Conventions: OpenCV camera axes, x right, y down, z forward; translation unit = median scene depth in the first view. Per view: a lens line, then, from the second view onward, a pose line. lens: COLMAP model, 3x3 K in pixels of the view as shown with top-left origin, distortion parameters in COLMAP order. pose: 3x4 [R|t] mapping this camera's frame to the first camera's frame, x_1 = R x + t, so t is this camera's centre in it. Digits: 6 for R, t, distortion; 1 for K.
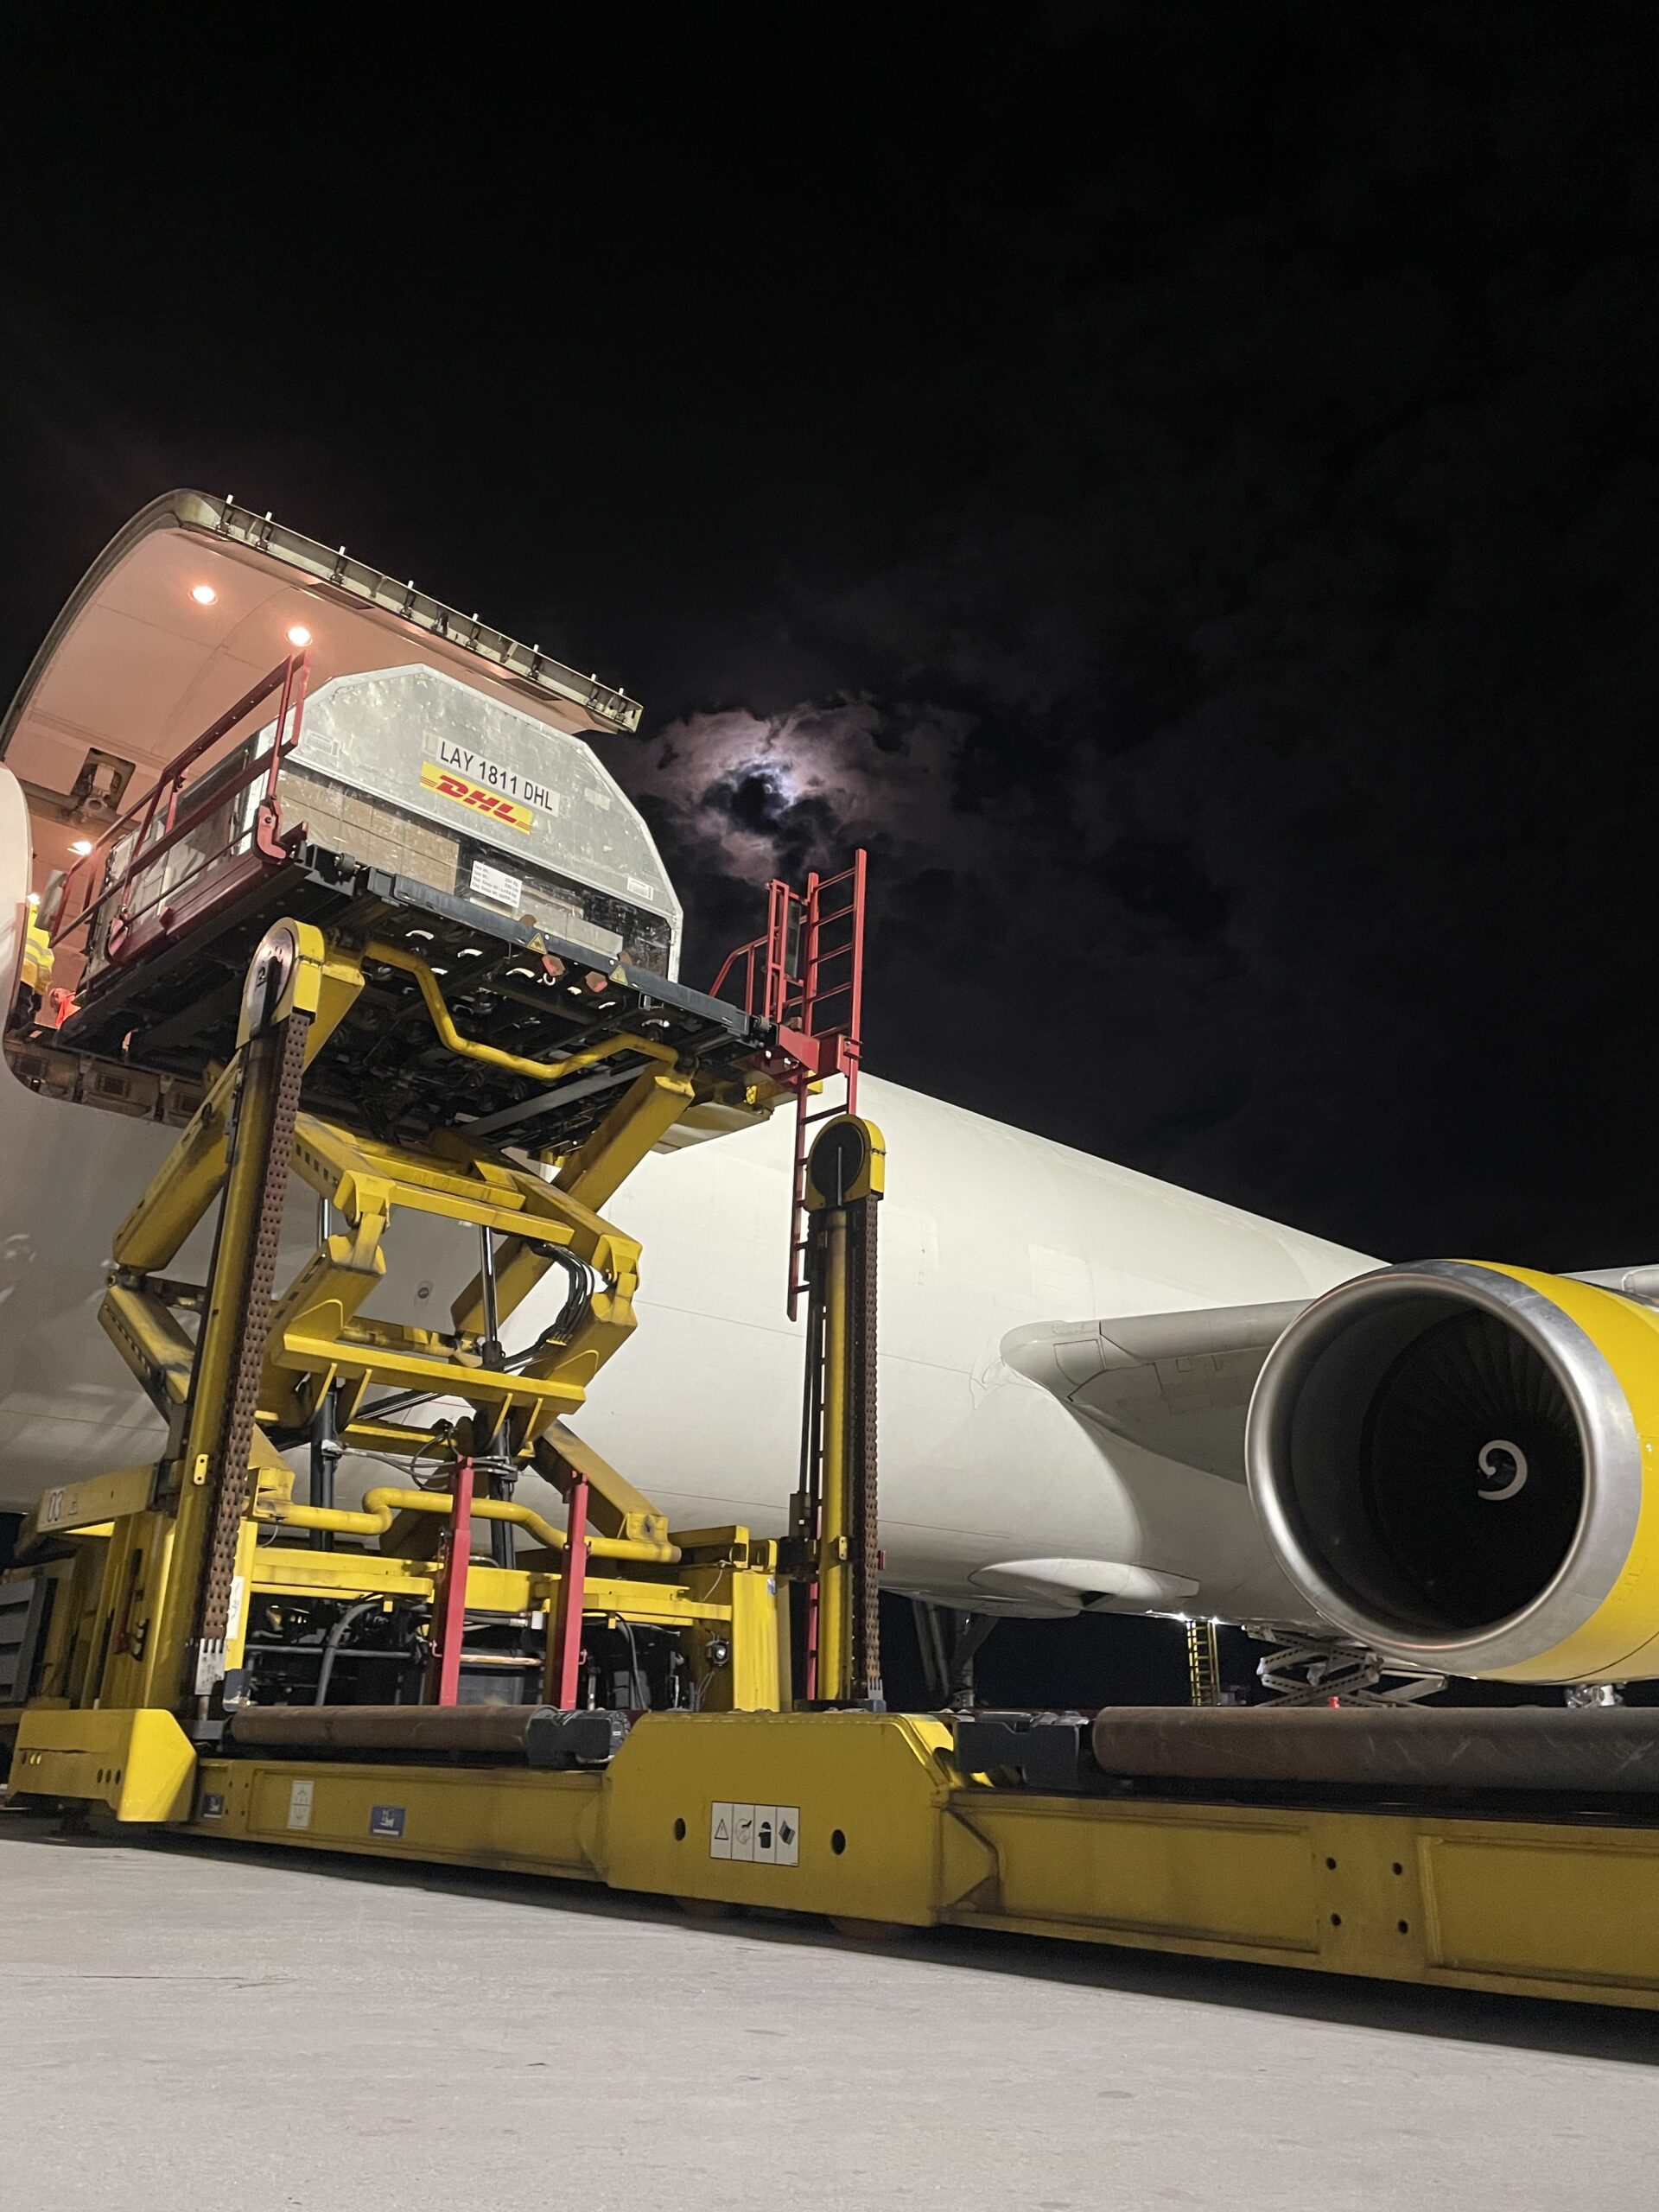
lens RADIAL K [[1669.4, 0, 829.5], [0, 1669.4, 1106.0], [0, 0, 1]] dist [0.001998, 0.000480]
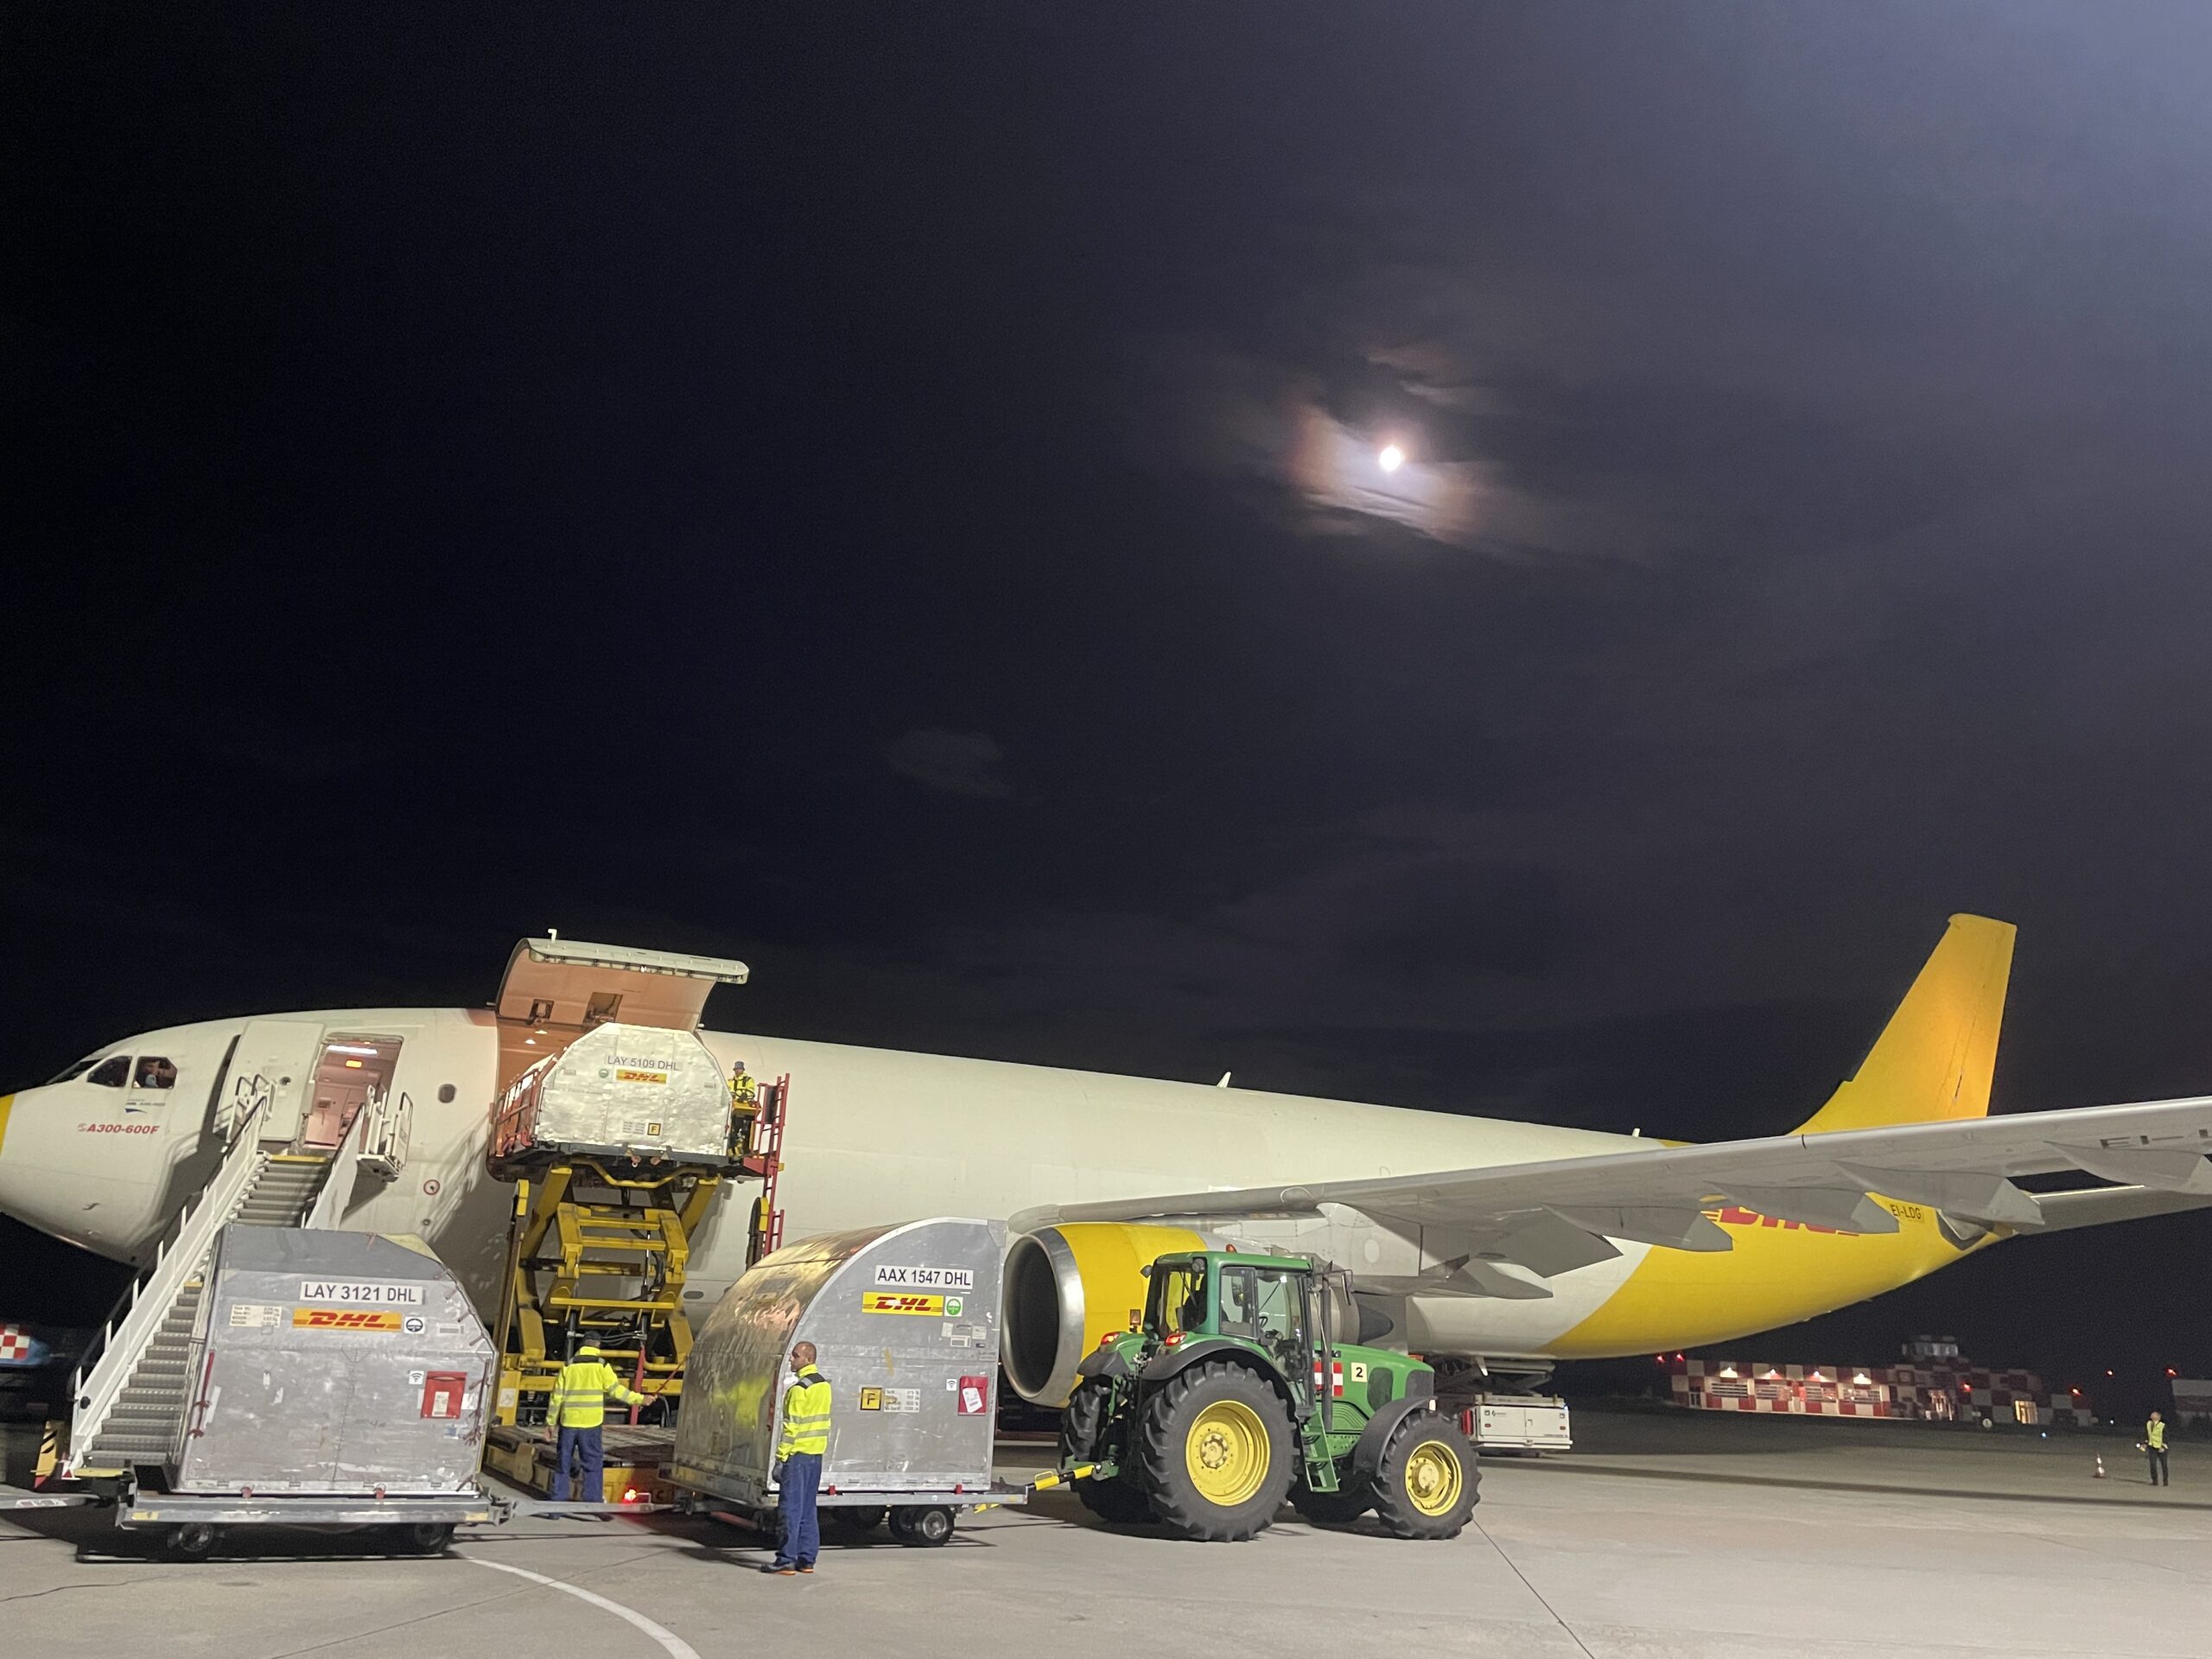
lens RADIAL K [[1669.4, 0, 1106.0], [0, 1669.4, 829.5], [0, 0, 1]] dist [0.001998, 0.000480]
pose [[0.964818, -0.081157, -0.250081, 1.329049], [0.089665, 0.995711, 0.022799, -0.620993], [0.247158, -0.044421, 0.967956, -1.493004]]
